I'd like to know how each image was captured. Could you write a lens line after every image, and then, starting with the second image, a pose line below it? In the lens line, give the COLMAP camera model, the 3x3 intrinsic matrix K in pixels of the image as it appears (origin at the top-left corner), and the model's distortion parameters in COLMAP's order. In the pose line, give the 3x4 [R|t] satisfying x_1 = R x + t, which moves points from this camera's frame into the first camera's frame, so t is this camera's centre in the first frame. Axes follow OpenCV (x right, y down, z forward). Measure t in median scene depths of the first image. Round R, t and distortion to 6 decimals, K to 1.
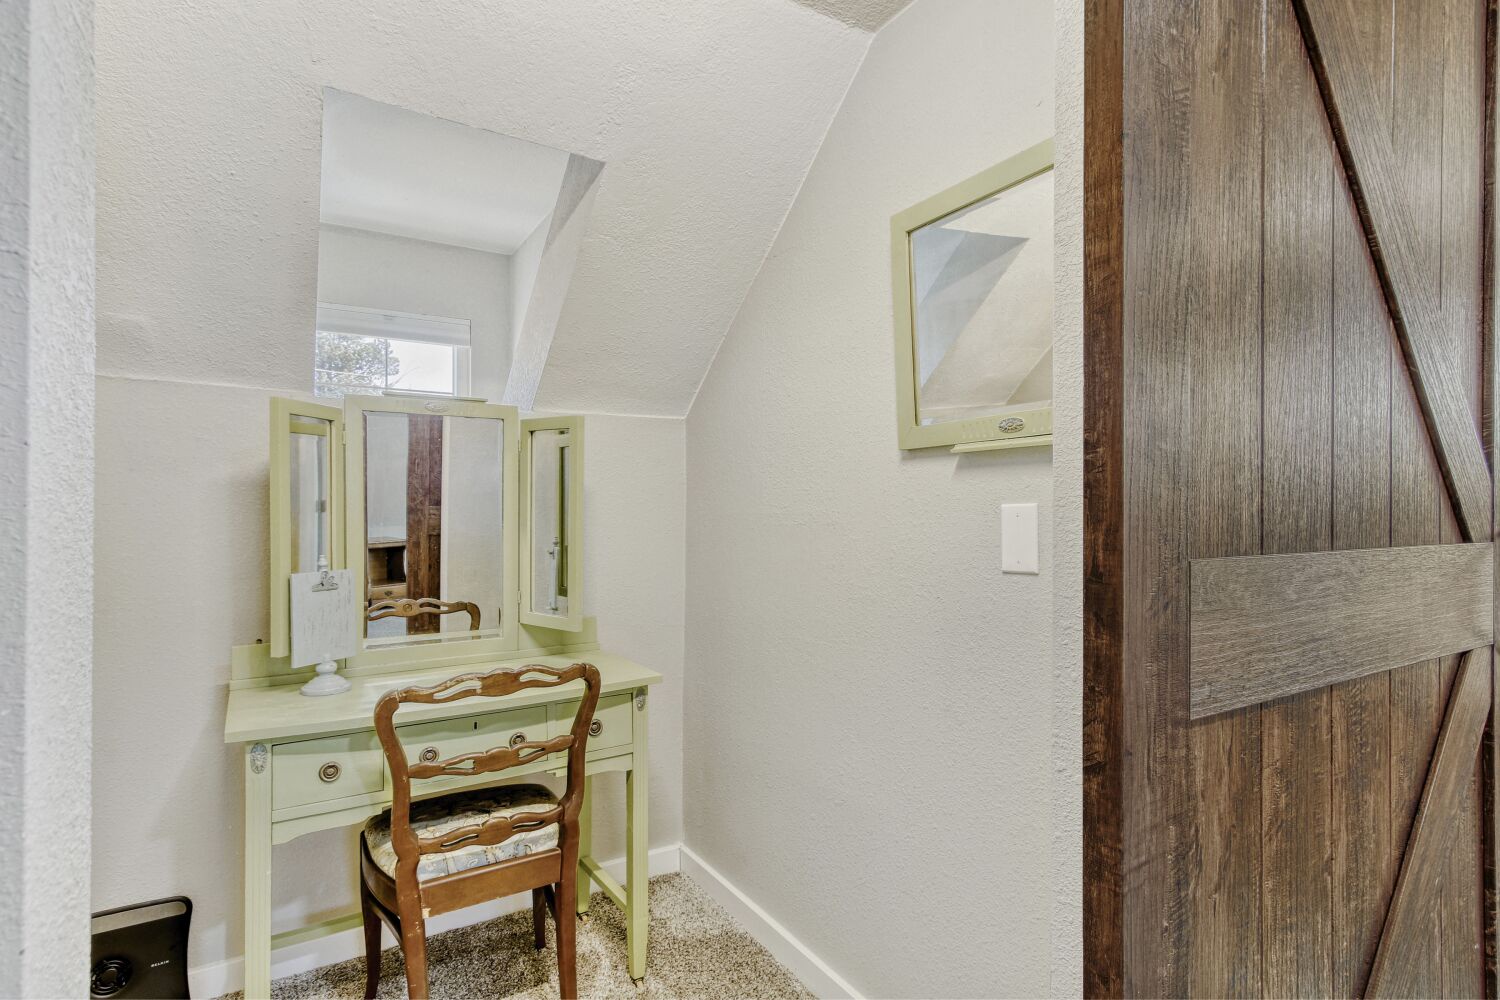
lens RADIAL K [[780.8, 0, 746.4], [0, 780.8, 514.8], [0, 0, 1]] dist [0.003592, 0.000332]
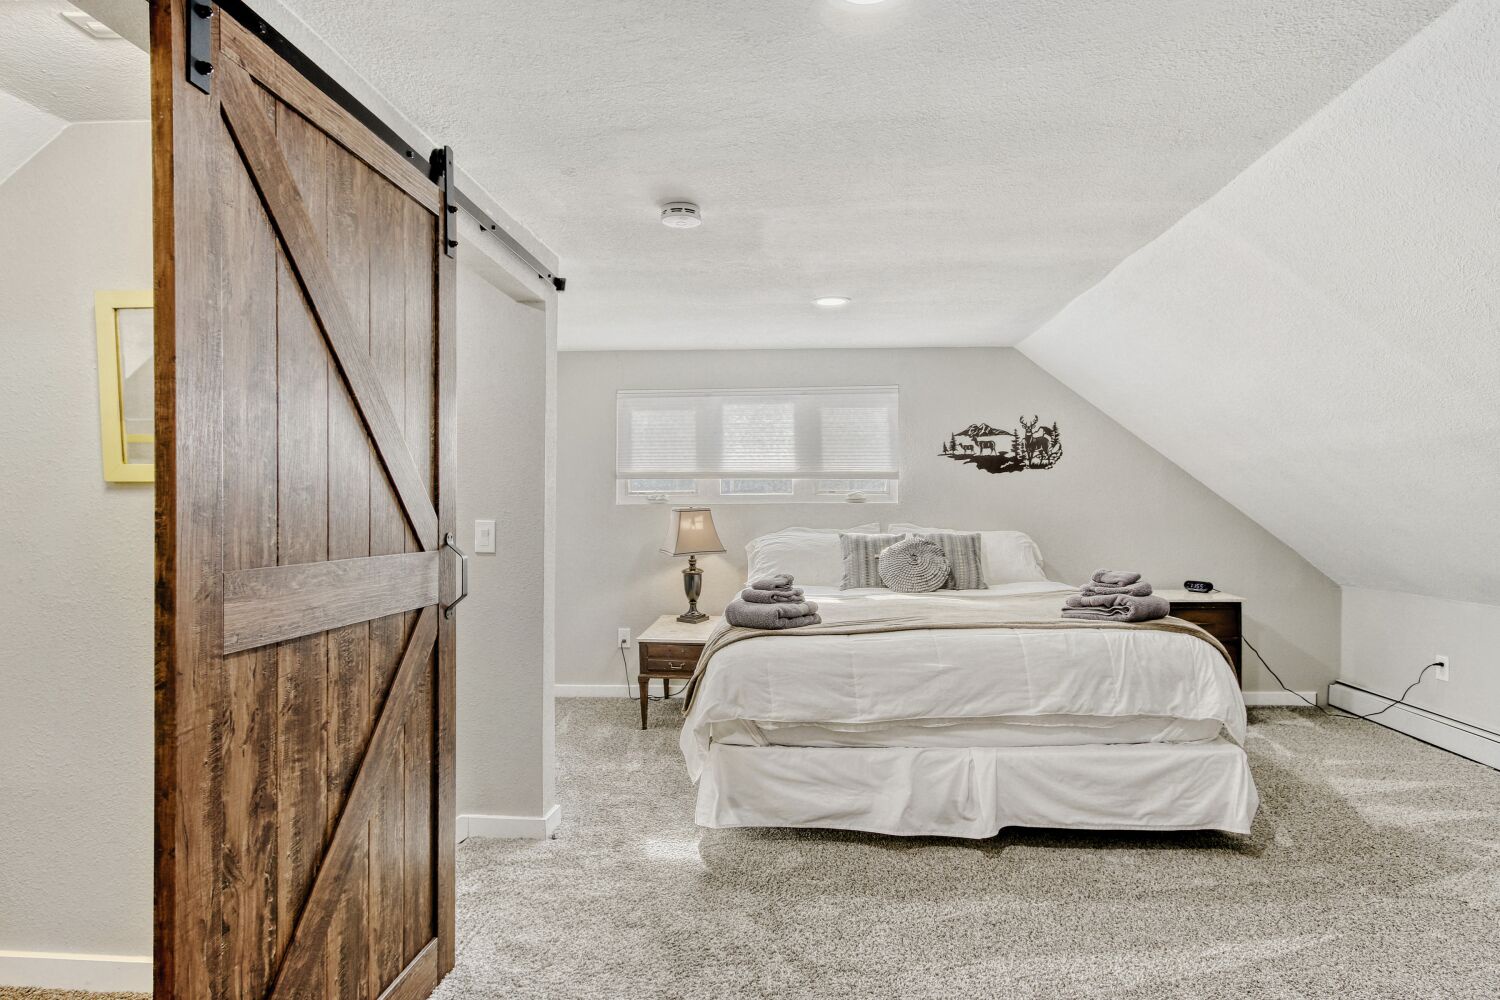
lens RADIAL K [[780.8, 0, 746.4], [0, 780.8, 514.8], [0, 0, 1]] dist [0.003592, 0.000332]
pose [[0.595294, -0.000952, 0.803508, -0.216719], [0.000998, 0.999999, 0.000445, -0.082940], [-0.803508, 0.000537, 0.595294, -1.184739]]
